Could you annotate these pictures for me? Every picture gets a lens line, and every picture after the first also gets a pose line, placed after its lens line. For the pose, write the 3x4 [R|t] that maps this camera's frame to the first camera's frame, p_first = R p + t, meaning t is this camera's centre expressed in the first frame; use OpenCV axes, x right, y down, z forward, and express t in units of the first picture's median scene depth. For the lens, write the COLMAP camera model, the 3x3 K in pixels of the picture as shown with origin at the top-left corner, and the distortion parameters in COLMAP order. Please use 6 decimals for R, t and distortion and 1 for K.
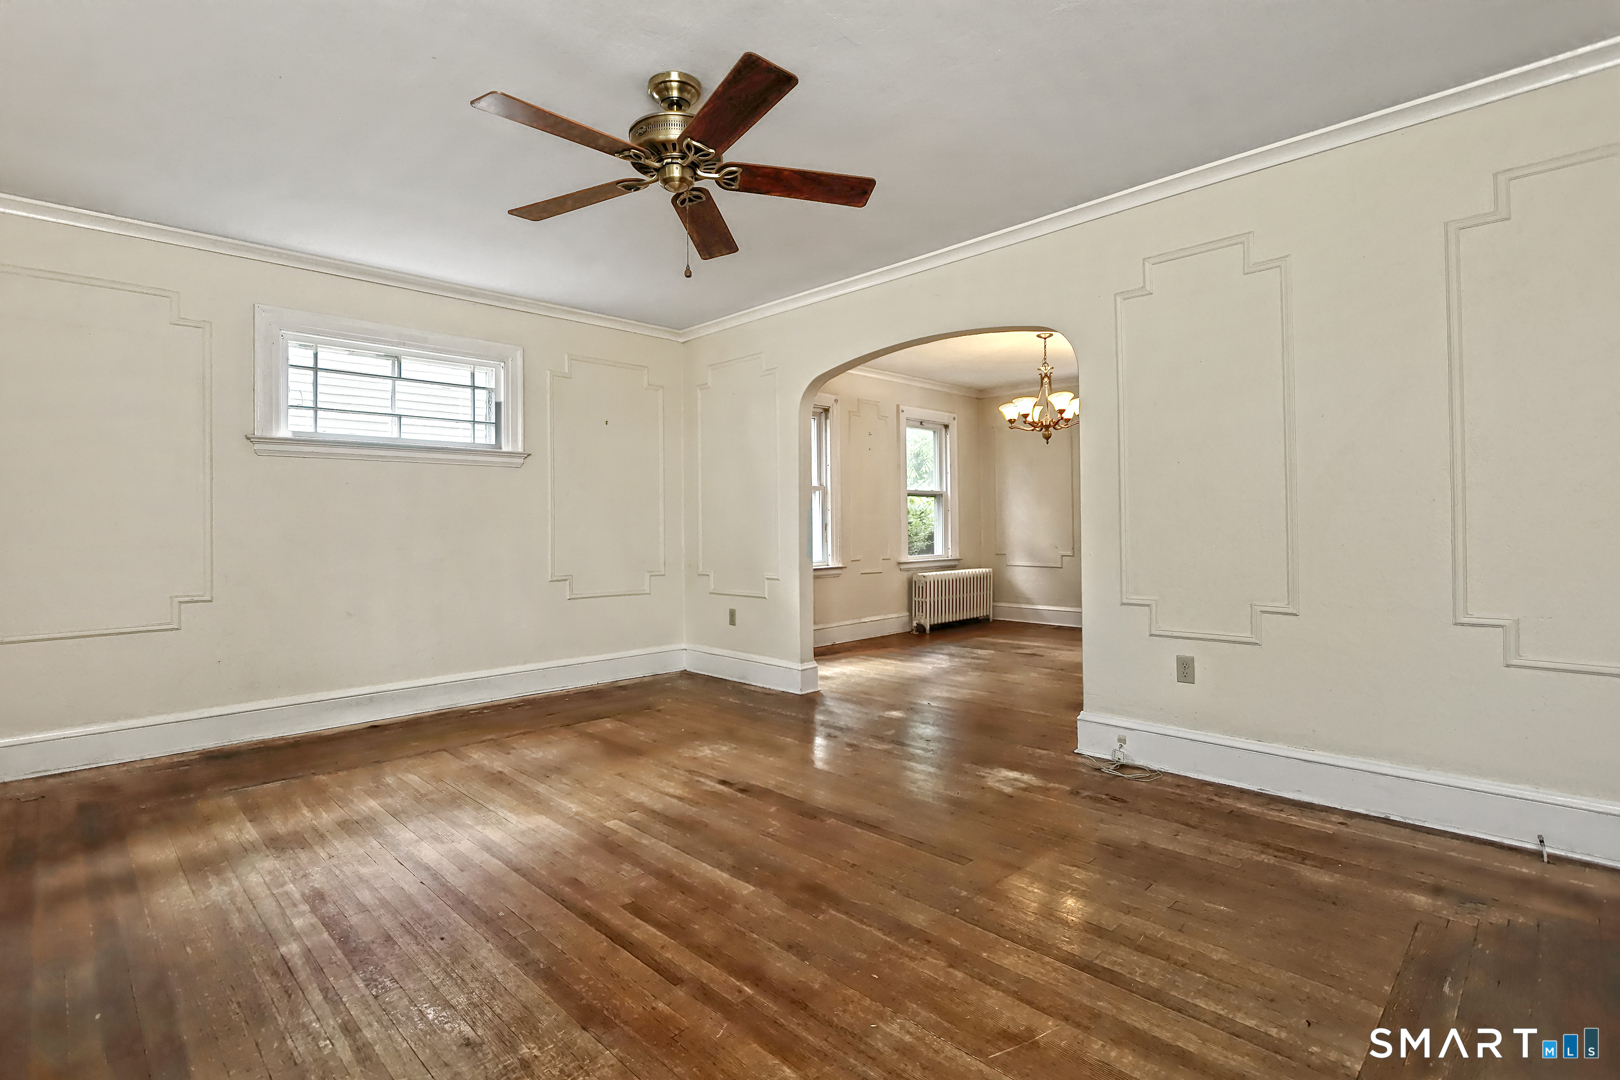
lens RADIAL K [[747.7, 0, 806.1], [0, 747.7, 516.1], [0, 0, 1]] dist [-0.000281, 0.000226]
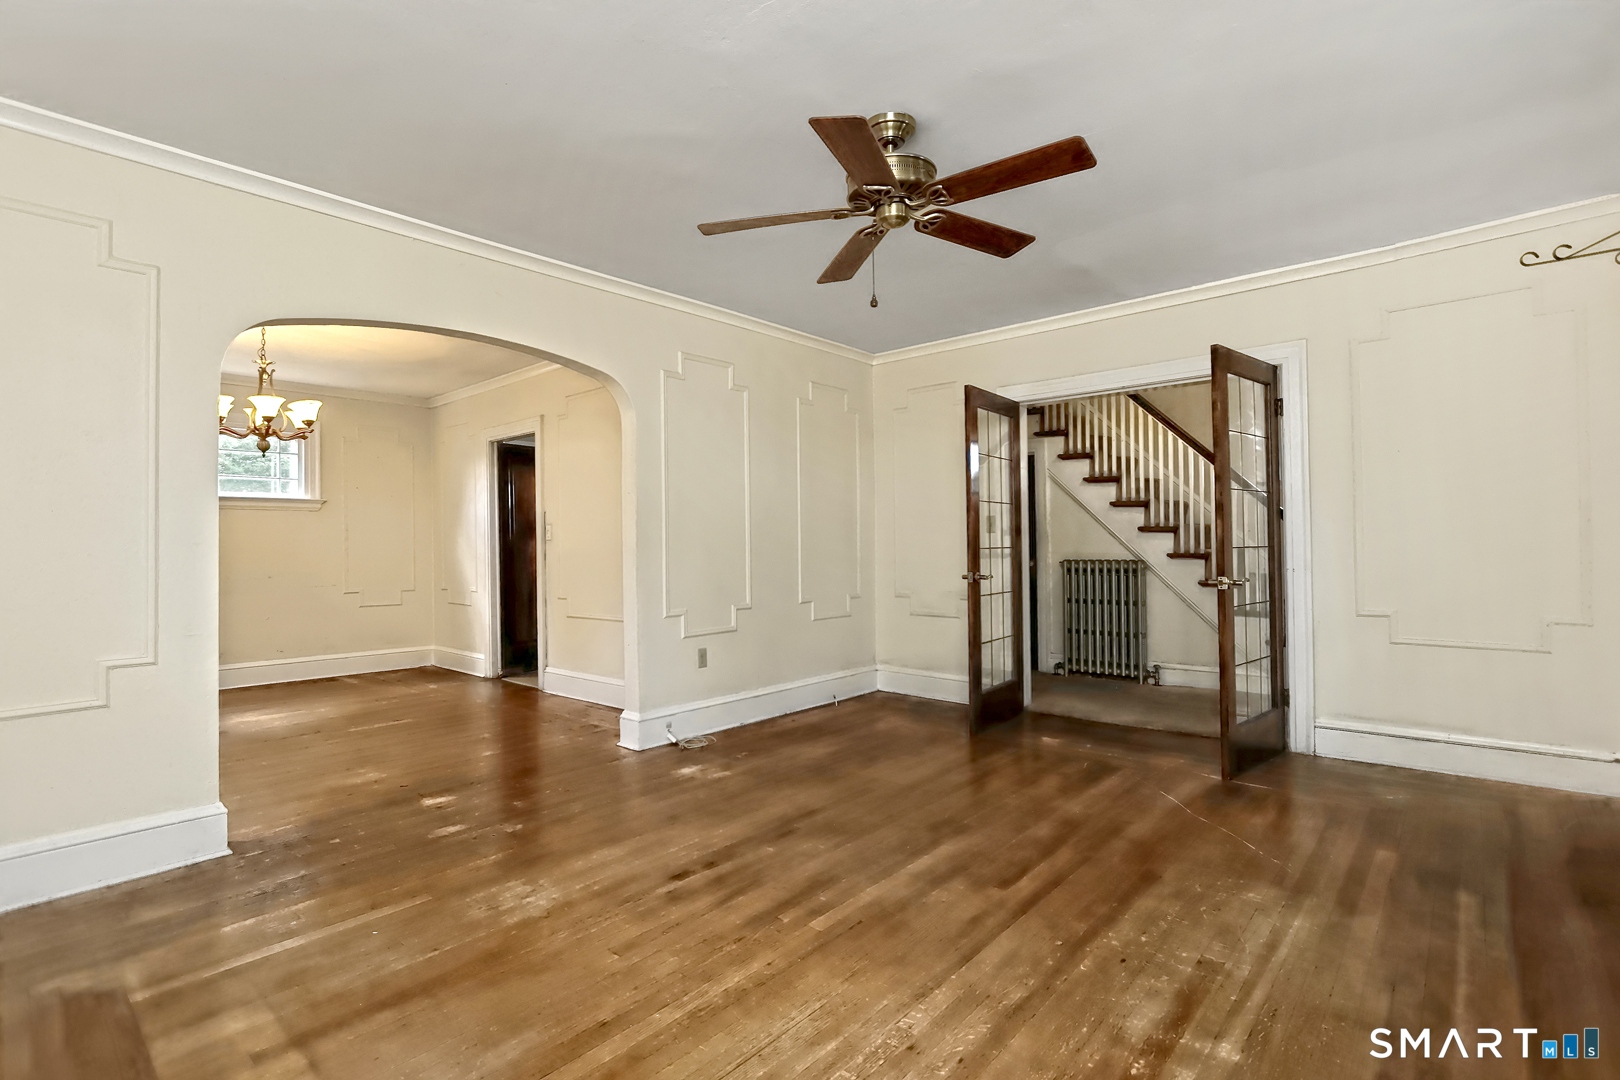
lens RADIAL K [[780.2, 0, 785.6], [0, 780.2, 524.1], [0, 0, 1]] dist [-0.001212, -0.000511]
pose [[-0.051163, 0.042826, 0.997772, -1.134127], [-0.002362, 0.999072, -0.043003, 0.031033], [-0.998688, -0.004557, -0.051015, 1.127721]]
